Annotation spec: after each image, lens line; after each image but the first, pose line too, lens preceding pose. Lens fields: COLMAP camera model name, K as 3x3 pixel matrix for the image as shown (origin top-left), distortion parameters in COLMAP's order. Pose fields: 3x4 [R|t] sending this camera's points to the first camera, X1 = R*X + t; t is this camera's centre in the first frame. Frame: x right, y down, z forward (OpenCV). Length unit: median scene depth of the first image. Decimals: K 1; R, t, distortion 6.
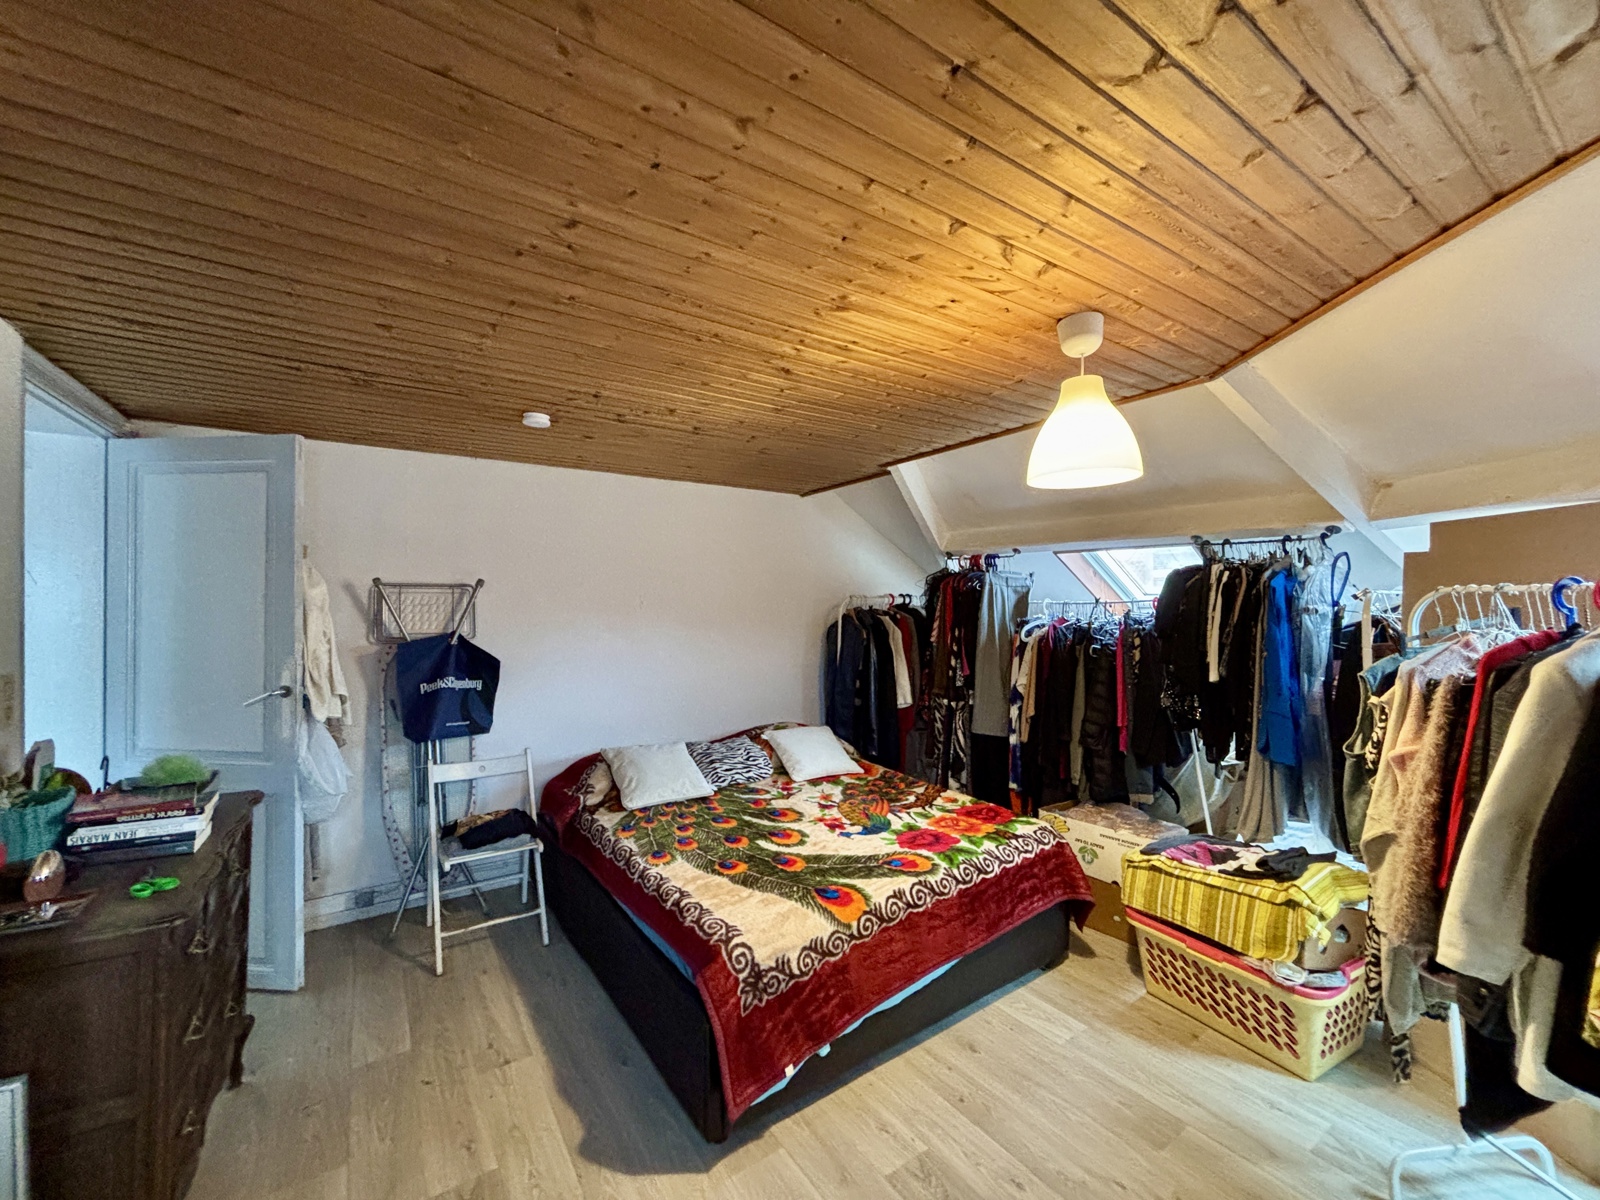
lens RADIAL K [[649.1, 0, 801.1], [0, 649.1, 608.0], [0, 0, 1]] dist [0.002299, 0.000243]
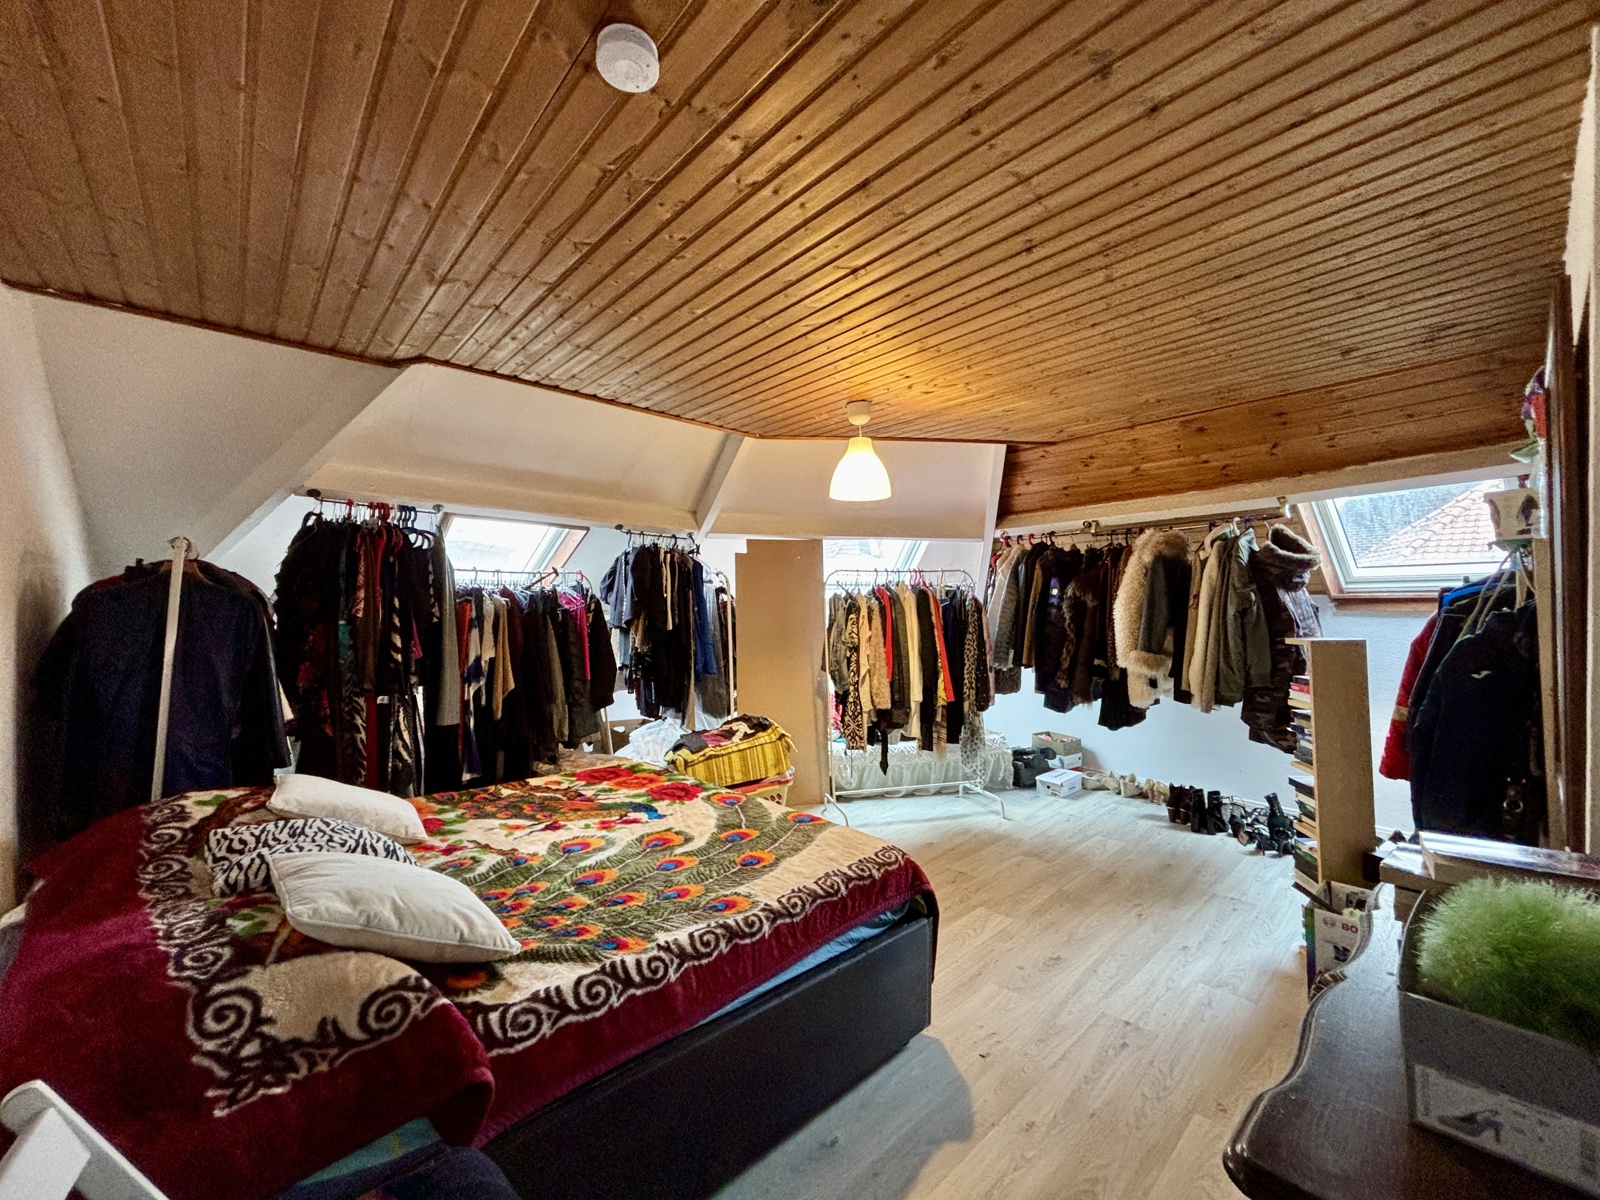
lens RADIAL K [[649.1, 0, 801.5], [0, 649.1, 600.3], [0, 0, 1]] dist [0.002299, 0.000243]
pose [[-0.152709, 0.008367, 0.988236, -0.783982], [0.009377, 0.999931, -0.007017, 0.059364], [-0.988227, 0.008195, -0.152777, 0.884504]]
